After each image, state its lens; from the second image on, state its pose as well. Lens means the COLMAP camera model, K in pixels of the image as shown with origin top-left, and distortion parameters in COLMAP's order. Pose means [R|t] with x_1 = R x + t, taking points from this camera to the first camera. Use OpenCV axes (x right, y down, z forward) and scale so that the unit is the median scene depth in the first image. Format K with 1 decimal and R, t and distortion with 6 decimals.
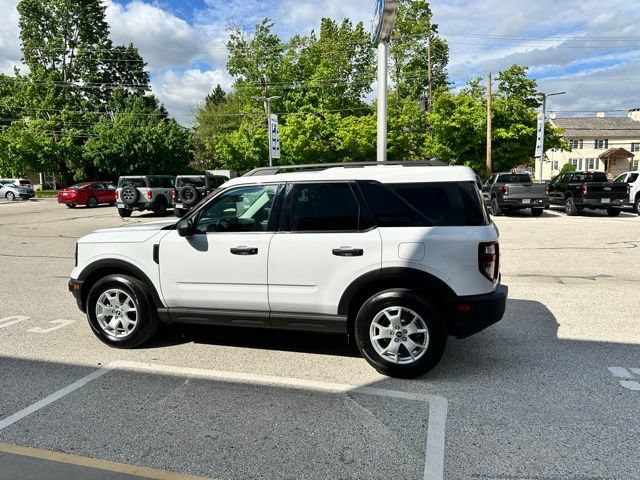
lens RADIAL K [[451.4, 0, 321.5], [0, 451.4, 231.1], [0, 0, 1]] dist [0.047342, -0.063297]
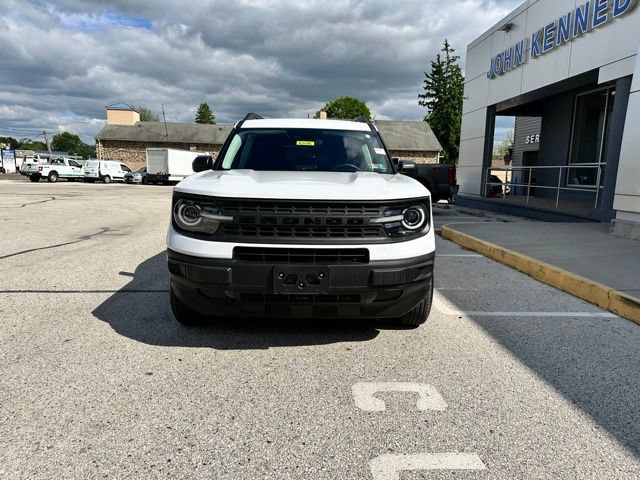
lens RADIAL K [[451.4, 0, 321.6], [0, 451.4, 246.0], [0, 0, 1]] dist [0.047342, -0.063297]
pose [[-0.293241, -0.147087, 0.944656, -1.294709], [0.087646, 0.979797, 0.179766, -0.038535], [-0.952013, 0.135510, -0.274425, 1.555082]]
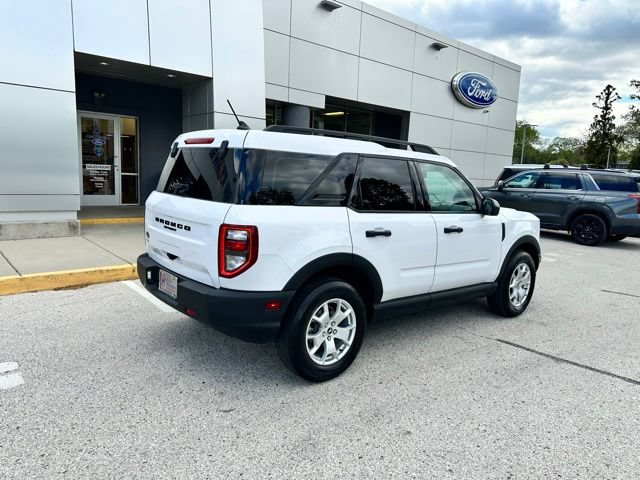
lens RADIAL K [[451.4, 0, 317.4], [0, 451.4, 236.9], [0, 0, 1]] dist [0.047342, -0.063297]
pose [[-0.561741, 0.103140, -0.820859, 0.954680], [-0.130861, 0.968630, 0.211260, -0.166472], [0.816898, 0.226092, -0.530622, 1.756283]]
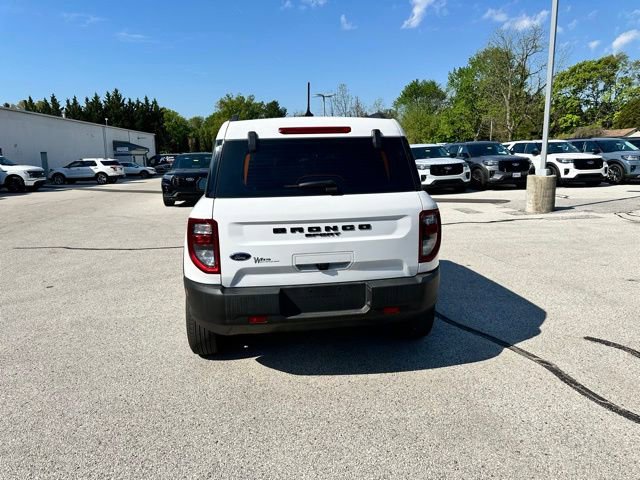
lens RADIAL K [[451.4, 0, 315.3], [0, 451.4, 238.7], [0, 0, 1]] dist [0.047342, -0.063297]
pose [[0.397154, 0.162778, -0.903201, 1.052616], [-0.079609, 0.986546, 0.142793, -0.063438], [0.914293, 0.015192, 0.404770, 0.792413]]
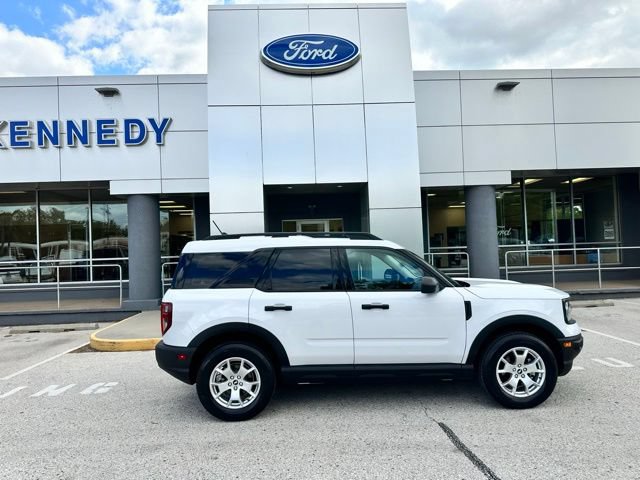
lens RADIAL K [[451.4, 0, 315.2], [0, 451.4, 242.3], [0, 0, 1]] dist [0.047342, -0.063297]
pose [[-0.954117, 0.036813, -0.297161, 0.416887], [0.012037, 0.996327, 0.084780, -0.259743], [0.299191, 0.077313, -0.951056, 2.457384]]
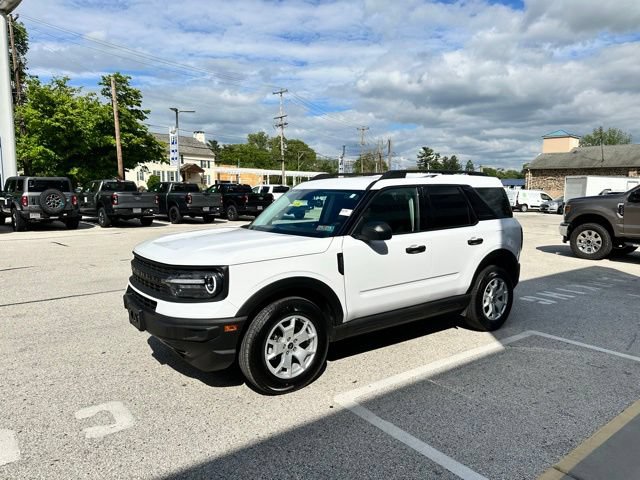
lens RADIAL K [[451.4, 0, 323.7], [0, 451.4, 237.4], [0, 0, 1]] dist [0.047342, -0.063297]
pose [[0.605102, -0.064340, 0.793544, -1.153778], [0.070627, 0.997138, 0.026992, -0.028533], [-0.793009, 0.039713, 0.607915, 0.534669]]
